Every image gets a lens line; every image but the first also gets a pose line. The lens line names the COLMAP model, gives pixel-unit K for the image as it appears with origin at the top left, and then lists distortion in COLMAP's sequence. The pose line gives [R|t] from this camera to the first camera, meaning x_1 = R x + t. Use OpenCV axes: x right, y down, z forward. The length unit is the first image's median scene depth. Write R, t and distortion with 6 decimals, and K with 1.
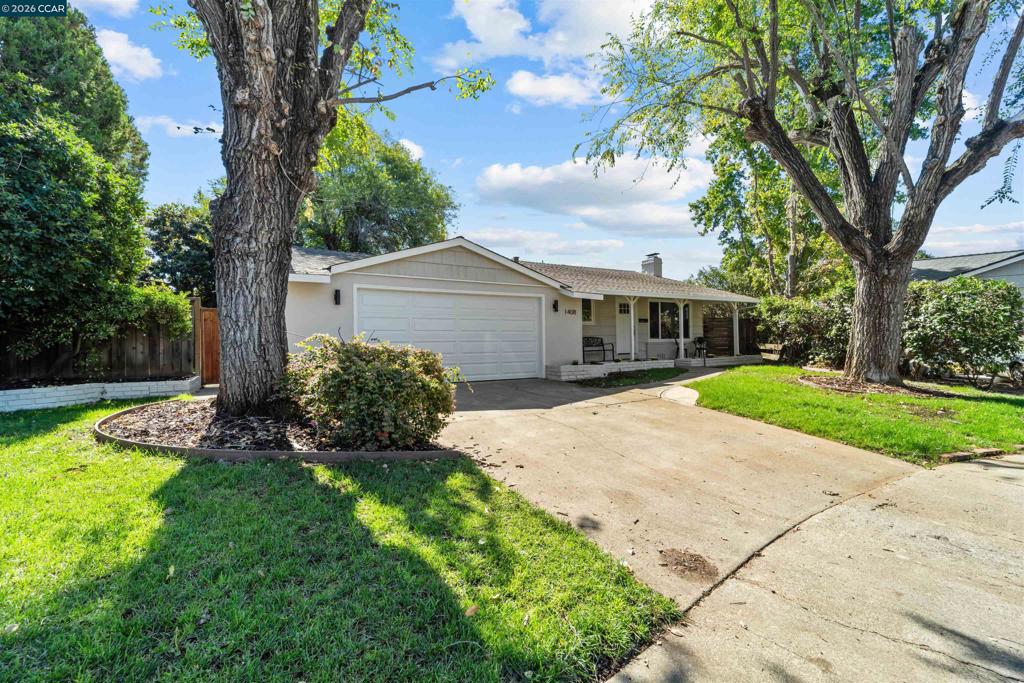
lens RADIAL K [[420.2, 0, 511.2], [0, 420.2, 341.4], [0, 0, 1]] dist [-0.002494, -0.000153]
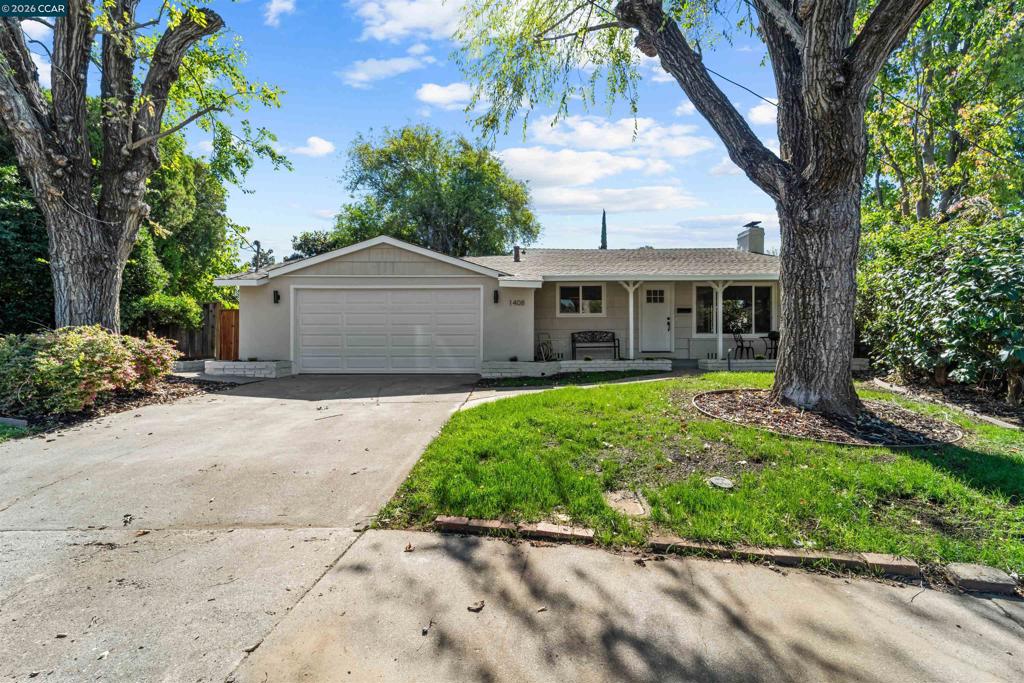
lens RADIAL K [[420.2, 0, 511.7], [0, 420.2, 338.6], [0, 0, 1]] dist [-0.002494, -0.000153]
pose [[0.875798, 0.007550, -0.482618, 0.671696], [-0.006489, 0.999971, 0.003867, 0.003893], [0.482634, -0.000255, 0.875822, 0.245704]]
